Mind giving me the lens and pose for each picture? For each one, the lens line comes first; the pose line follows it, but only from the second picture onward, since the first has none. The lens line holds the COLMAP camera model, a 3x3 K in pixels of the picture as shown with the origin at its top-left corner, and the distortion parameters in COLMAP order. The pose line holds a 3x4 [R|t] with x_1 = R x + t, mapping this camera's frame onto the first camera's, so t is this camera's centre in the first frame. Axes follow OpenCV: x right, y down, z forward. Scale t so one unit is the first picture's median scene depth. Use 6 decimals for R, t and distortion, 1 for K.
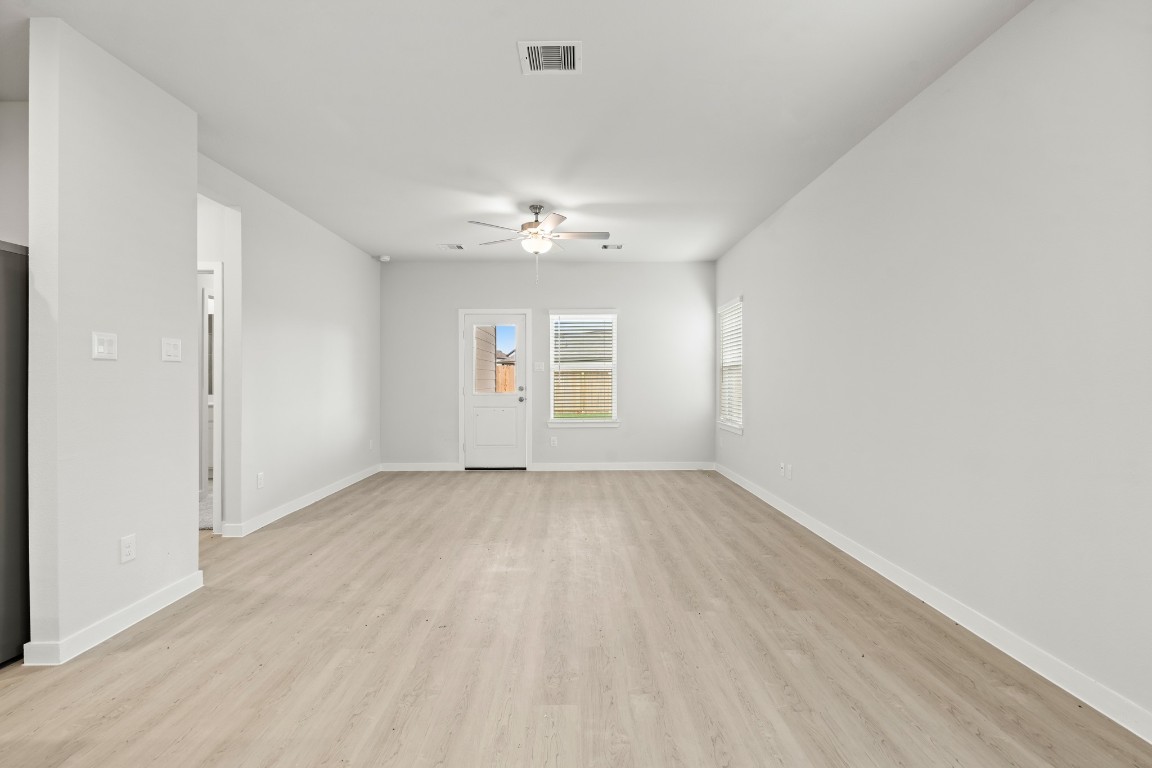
lens RADIAL K [[526.5, 0, 573.9], [0, 526.5, 378.6], [0, 0, 1]] dist [-0.002502, 0.000312]
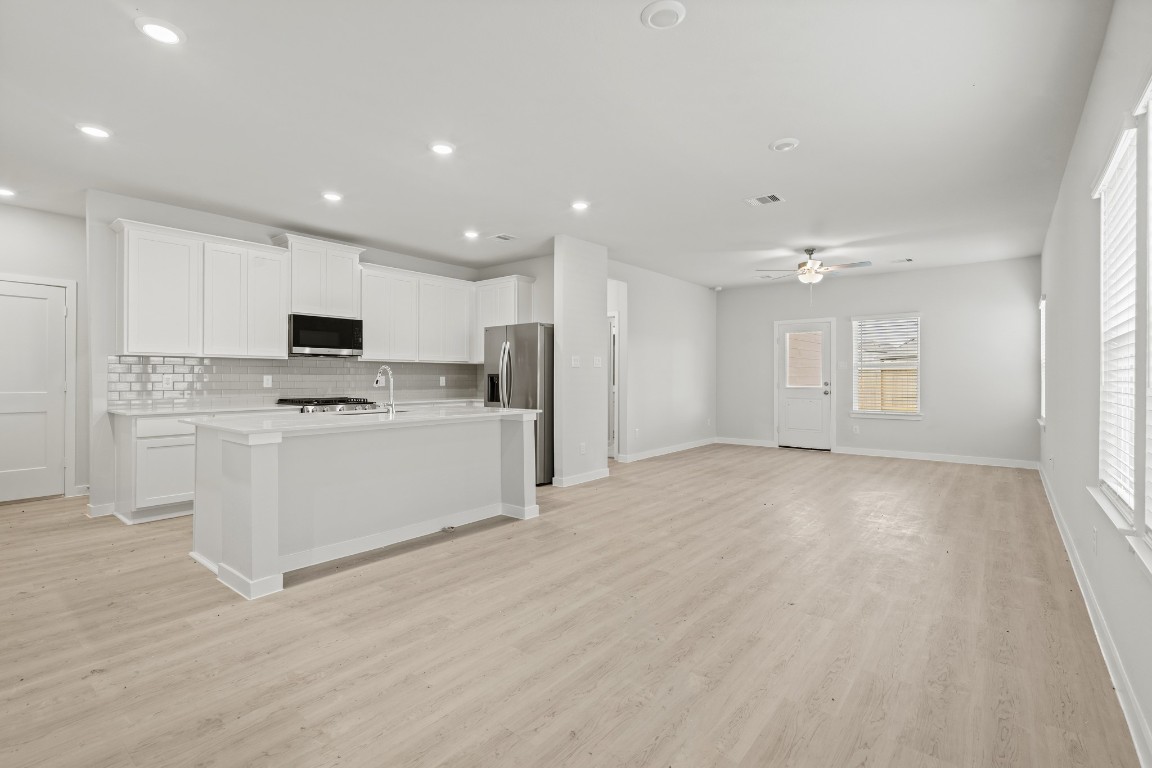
lens RADIAL K [[526.5, 0, 573.9], [0, 526.5, 378.6], [0, 0, 1]] dist [-0.002502, 0.000312]
pose [[0.773790, 0.006361, -0.633410, 0.406621], [-0.001933, 0.999969, 0.007681, -0.002265], [0.633439, -0.004719, 0.773778, -0.563599]]
